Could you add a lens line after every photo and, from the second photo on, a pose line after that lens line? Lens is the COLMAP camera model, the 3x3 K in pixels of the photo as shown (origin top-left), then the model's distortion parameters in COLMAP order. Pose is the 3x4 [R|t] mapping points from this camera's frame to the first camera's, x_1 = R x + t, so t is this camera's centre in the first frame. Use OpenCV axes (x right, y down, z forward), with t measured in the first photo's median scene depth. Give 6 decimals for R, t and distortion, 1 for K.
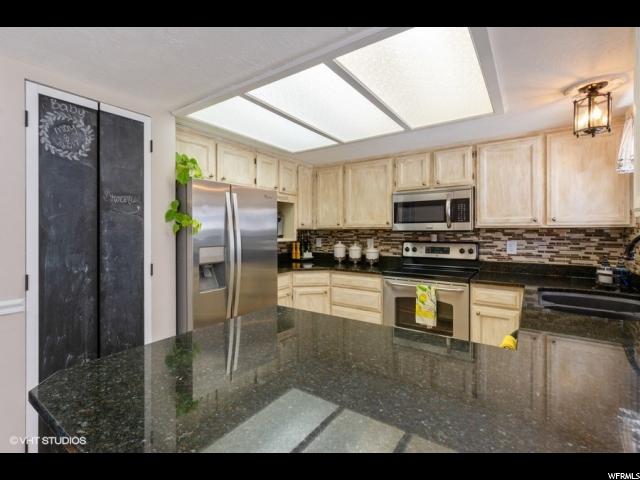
lens RADIAL K [[298.6, 0, 323.2], [0, 298.6, 232.3], [0, 0, 1]] dist [0.014118, -0.001614]
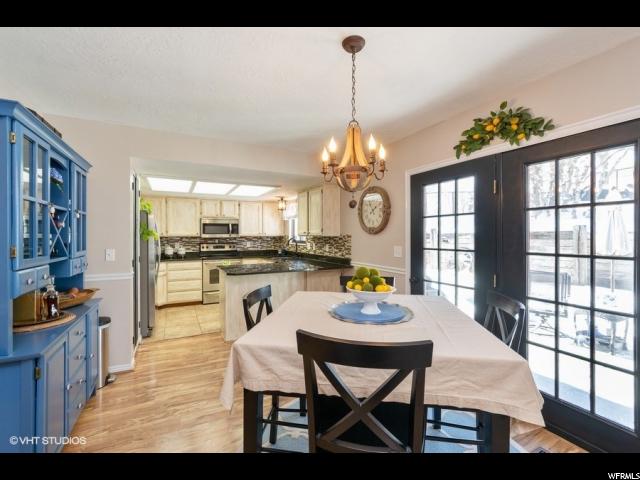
lens RADIAL K [[298.6, 0, 324.9], [0, 298.6, 240.1], [0, 0, 1]] dist [0.014118, -0.001614]
pose [[0.458012, -0.011106, 0.888877, -1.246742], [0.004966, 0.999938, 0.009935, -0.005338], [-0.888932, -0.000136, 0.458039, -0.658135]]
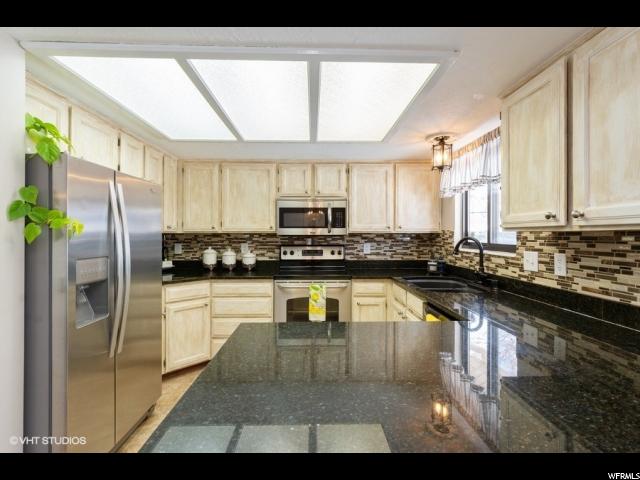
lens RADIAL K [[298.6, 0, 316.4], [0, 298.6, 235.4], [0, 0, 1]] dist [0.014118, -0.001614]
pose [[0.809889, 0.000654, 0.586583, -0.287053], [0.000823, 0.999997, -0.002251, -0.002010], [-0.586582, 0.002306, 0.809886, 0.108643]]
